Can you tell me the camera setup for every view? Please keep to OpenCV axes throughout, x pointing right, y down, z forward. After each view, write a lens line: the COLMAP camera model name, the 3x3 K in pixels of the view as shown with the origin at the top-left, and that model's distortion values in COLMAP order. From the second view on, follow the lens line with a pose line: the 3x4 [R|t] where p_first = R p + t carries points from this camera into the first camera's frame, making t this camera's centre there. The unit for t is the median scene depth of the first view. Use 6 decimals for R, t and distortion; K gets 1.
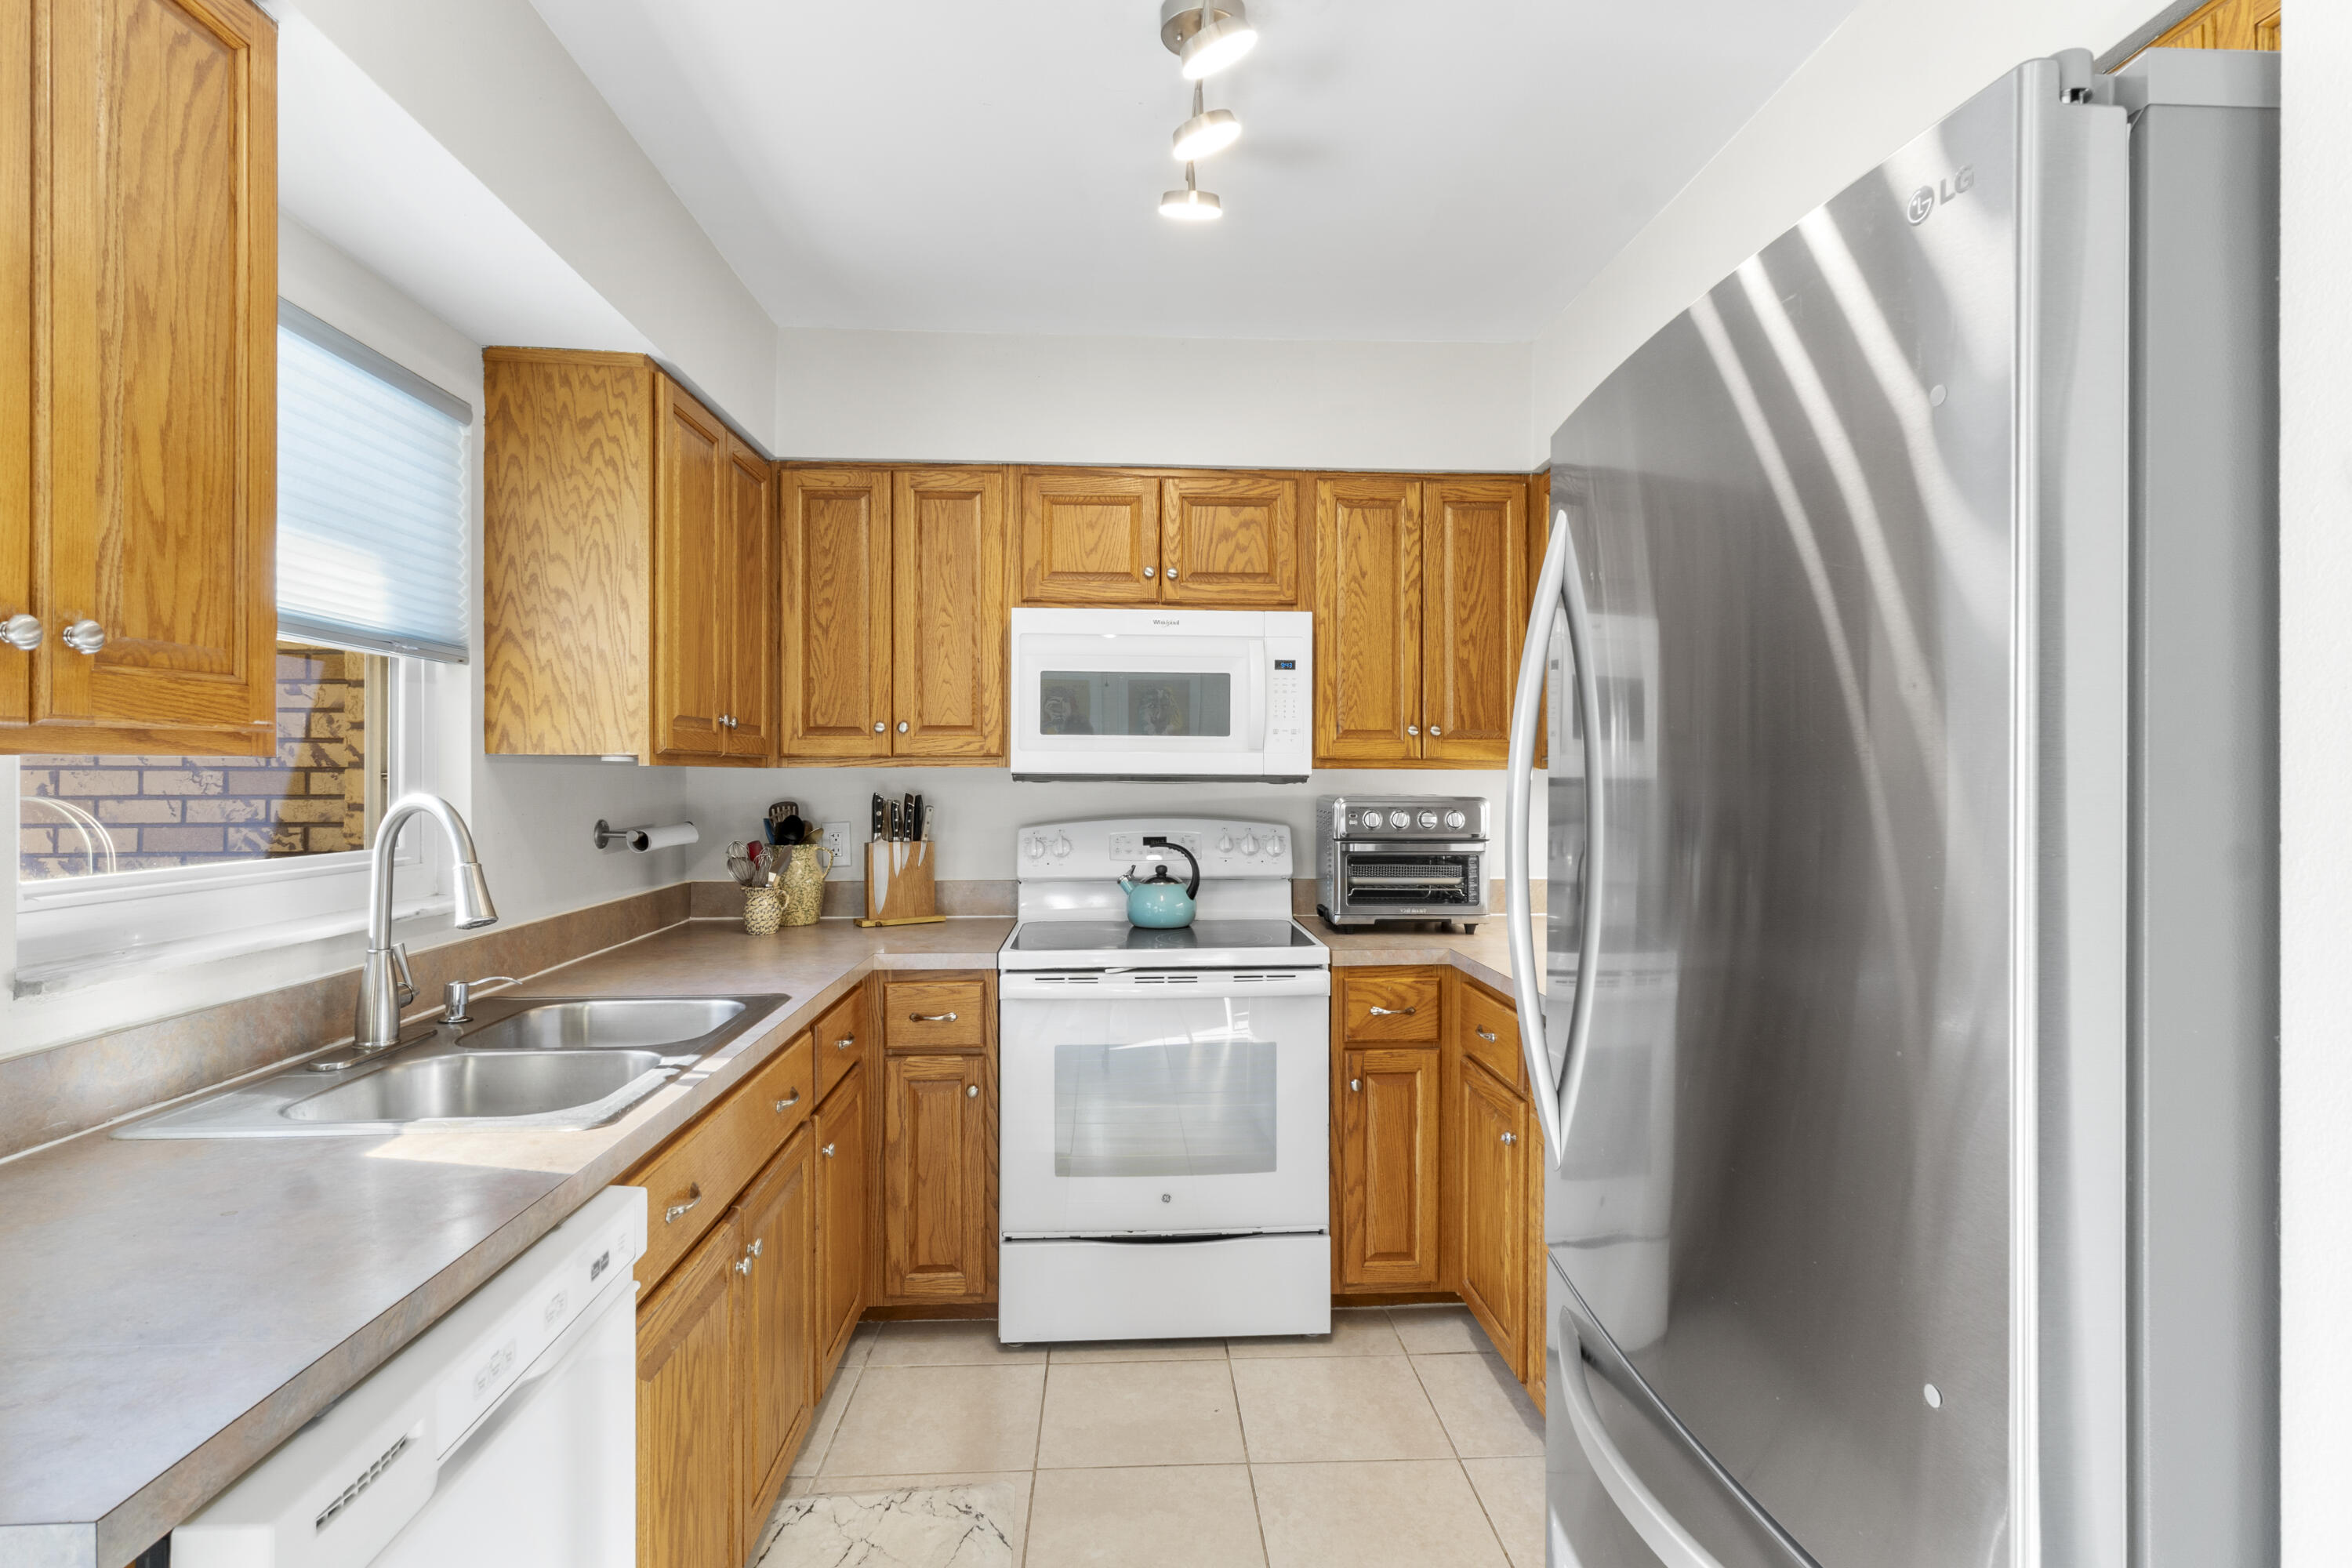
lens RADIAL K [[1145.3, 0, 1181.3], [0, 1145.3, 784.3], [0, 0, 1]] dist [0.006126, -0.001494]
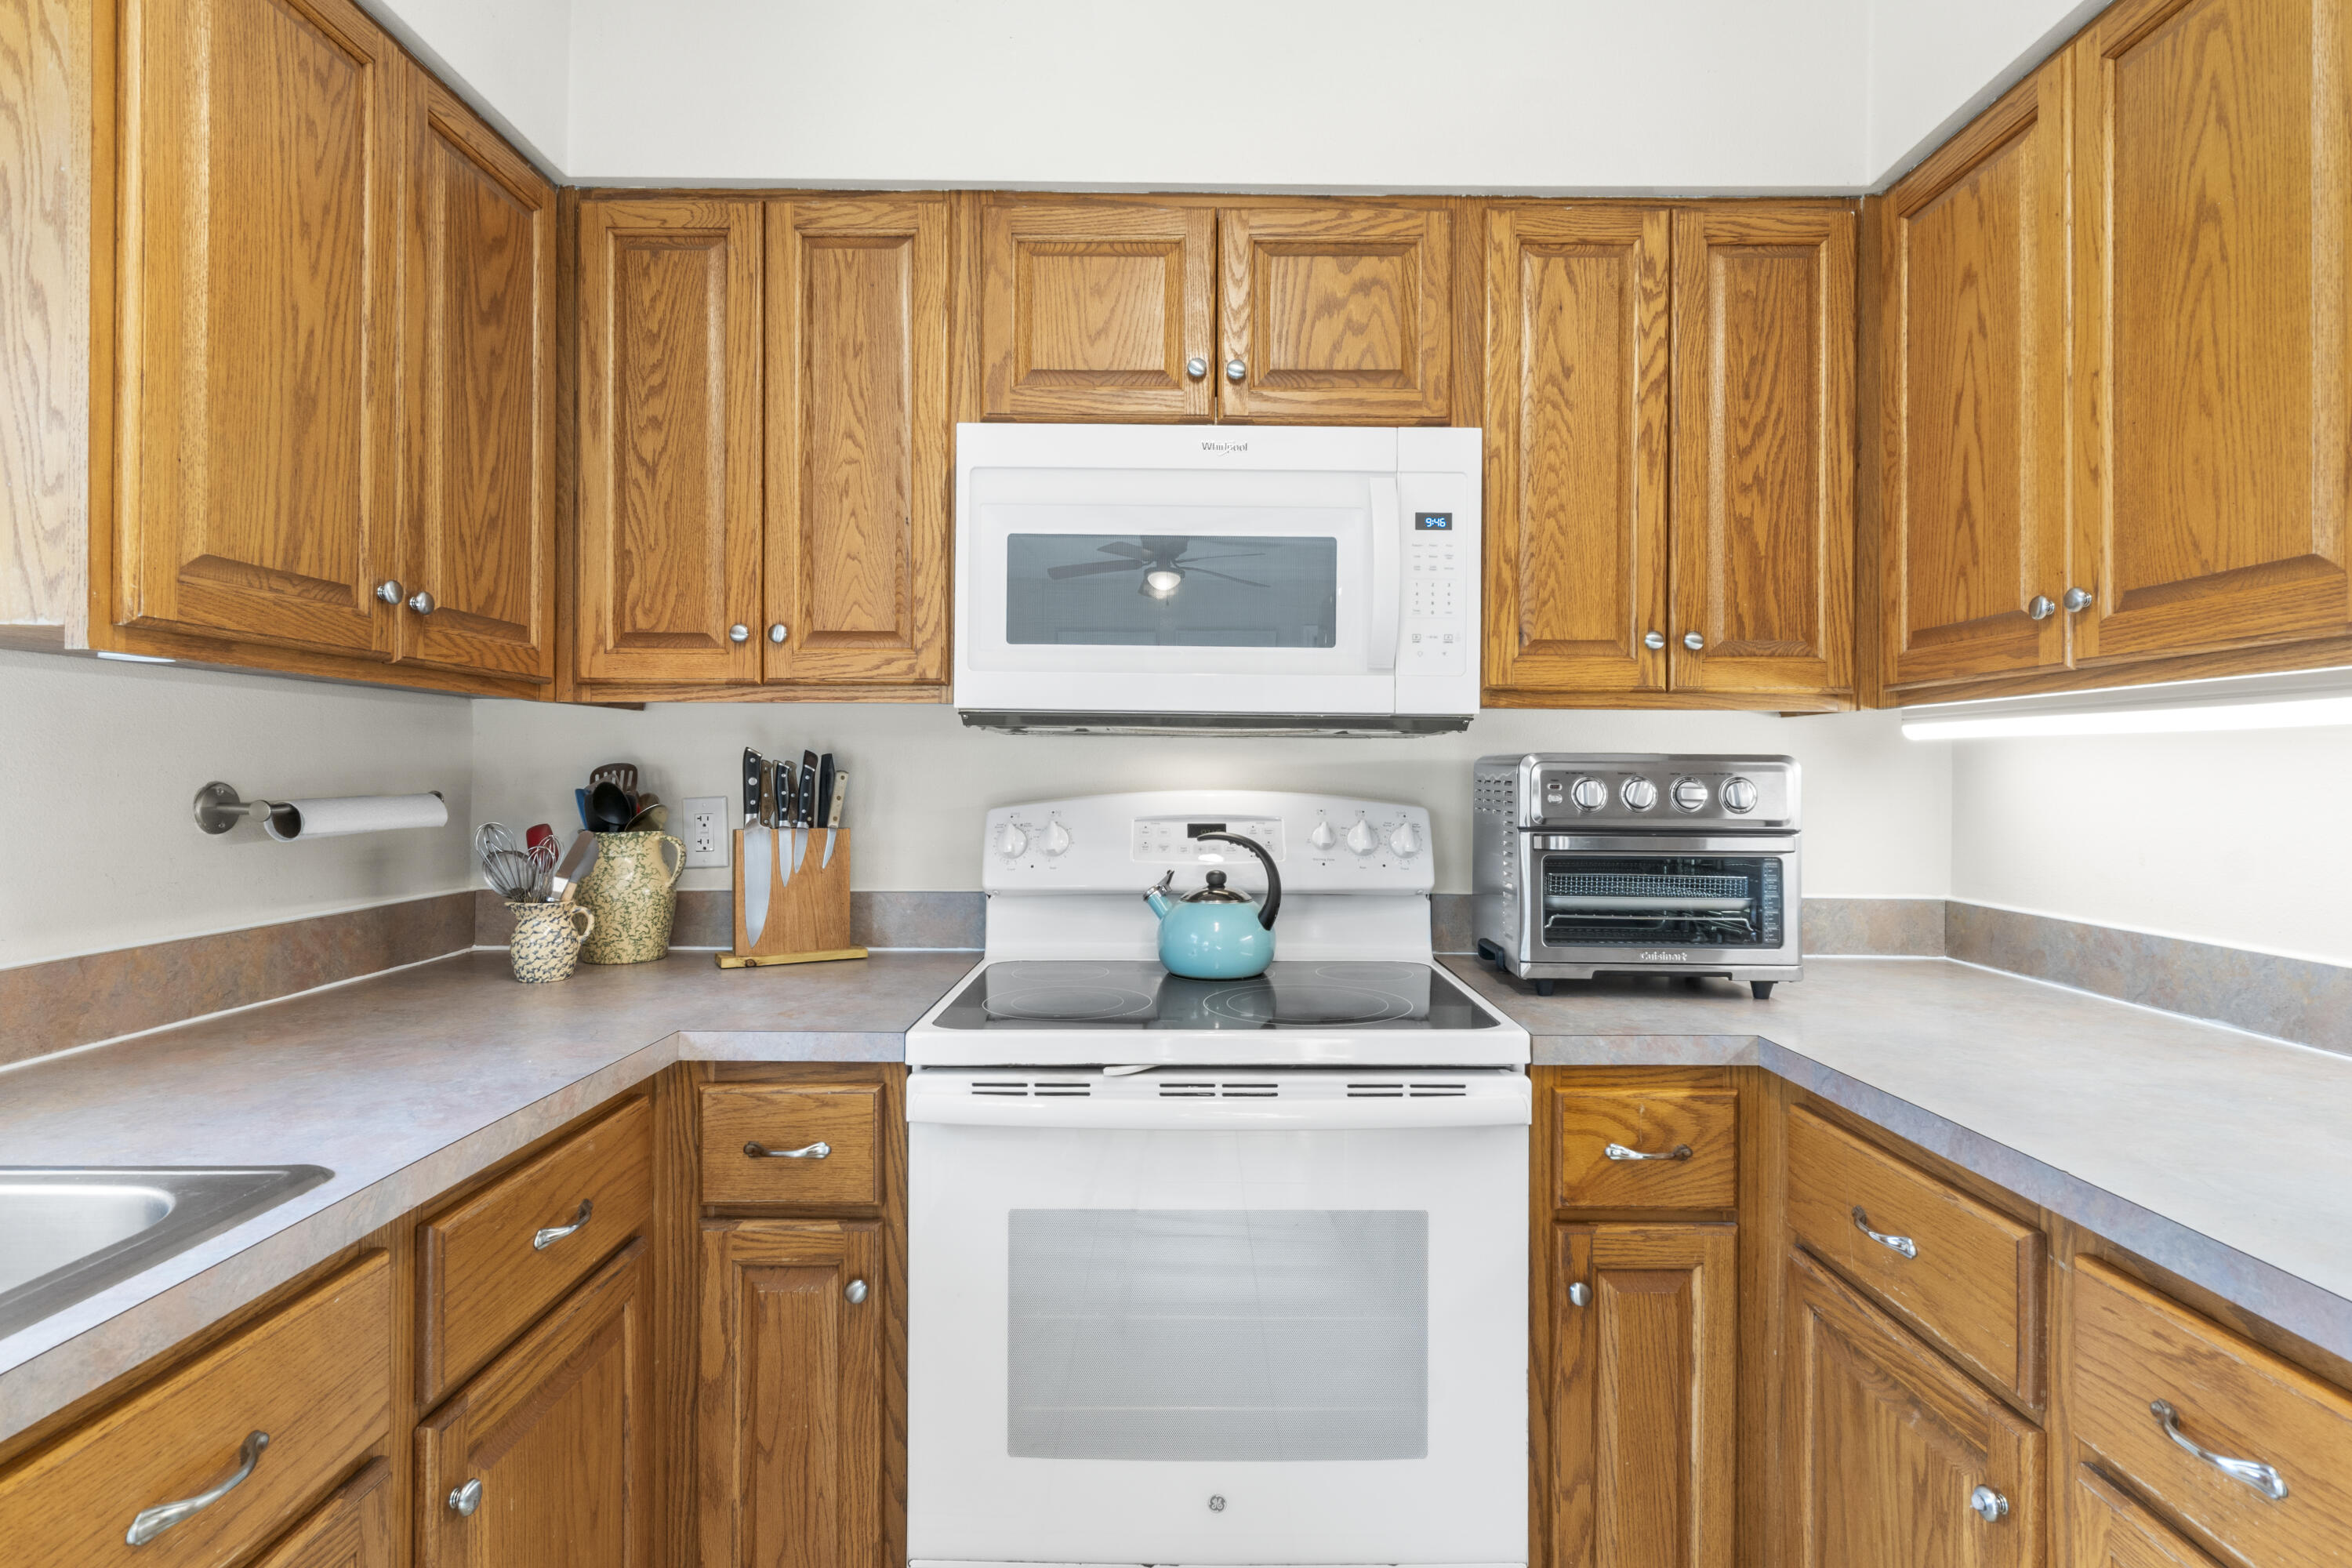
lens RADIAL K [[1145.3, 0, 1183.3], [0, 1145.3, 778.2], [0, 0, 1]] dist [0.006126, -0.001494]
pose [[0.998066, 0.004493, -0.062006, 0.002324], [-0.004740, 0.999981, -0.003836, 0.026234], [0.061988, 0.004123, 0.998068, 0.423708]]
